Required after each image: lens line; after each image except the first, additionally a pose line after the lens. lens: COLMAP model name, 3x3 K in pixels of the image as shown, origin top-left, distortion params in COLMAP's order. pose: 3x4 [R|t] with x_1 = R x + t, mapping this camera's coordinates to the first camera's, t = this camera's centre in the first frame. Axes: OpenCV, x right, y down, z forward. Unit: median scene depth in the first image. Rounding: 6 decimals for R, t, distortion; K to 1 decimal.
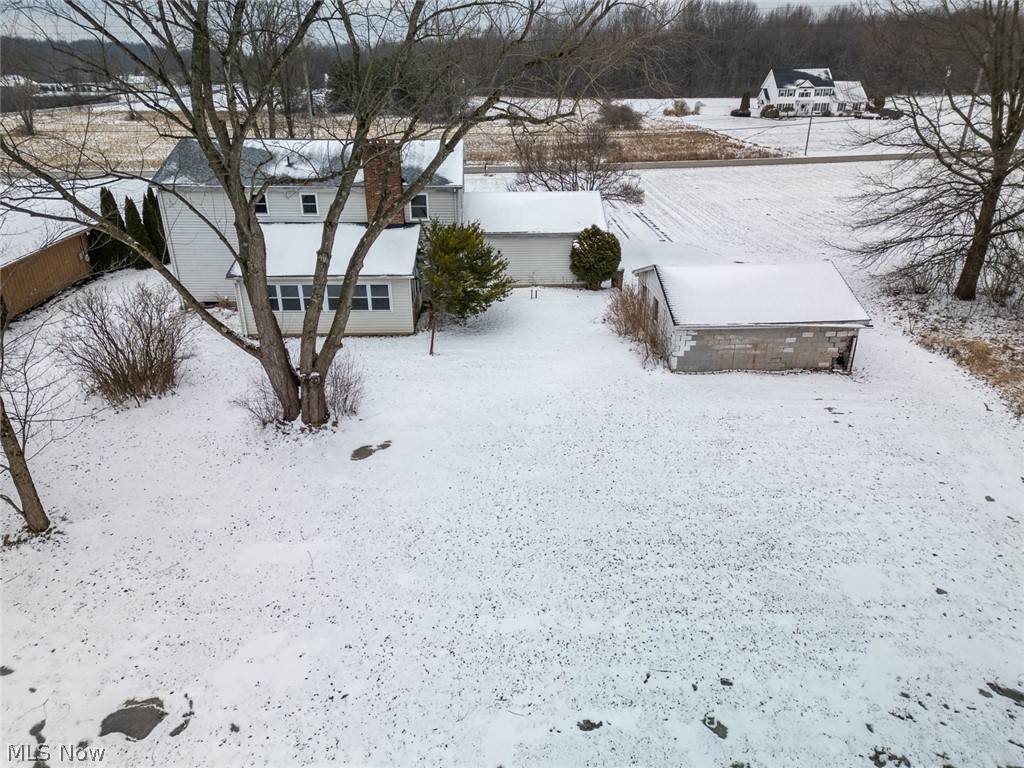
lens RADIAL K [[709.1, 0, 513.2], [0, 709.1, 386.5], [0, 0, 1]] dist [0.051768, -0.028934]
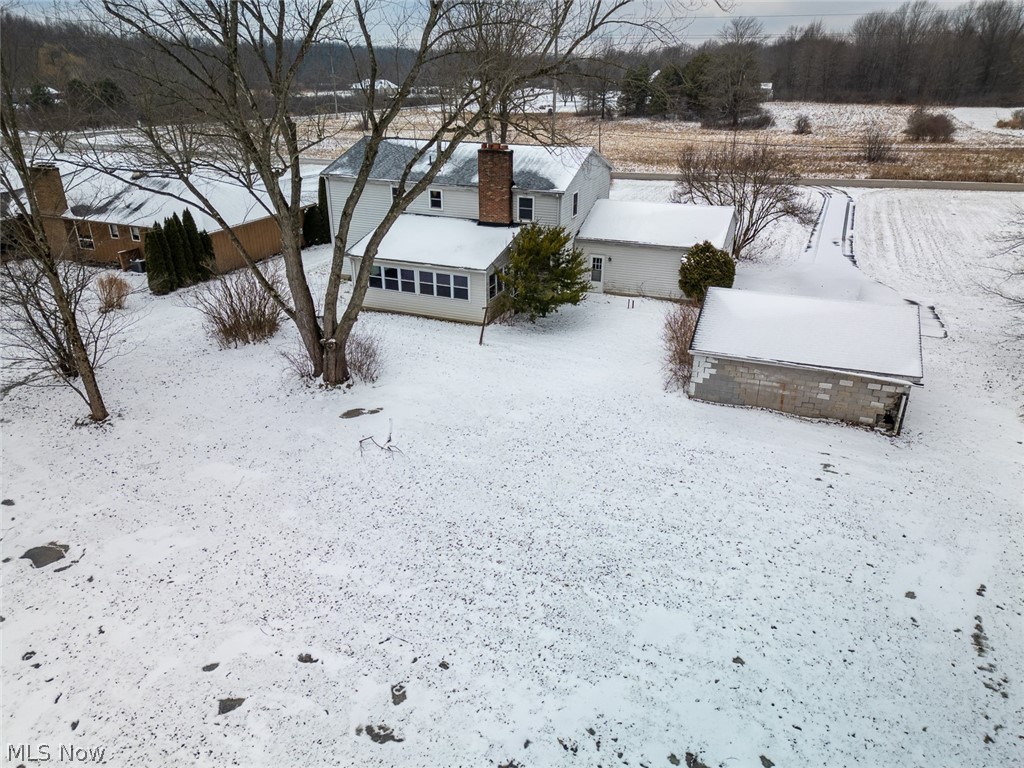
lens RADIAL K [[709.1, 0, 508.6], [0, 709.1, 381.9], [0, 0, 1]] dist [0.051768, -0.028934]
pose [[0.914571, 0.167521, -0.368100, 0.355461], [-0.170893, 0.985005, 0.023677, -0.022794], [0.366546, 0.041251, 0.929485, 0.014426]]
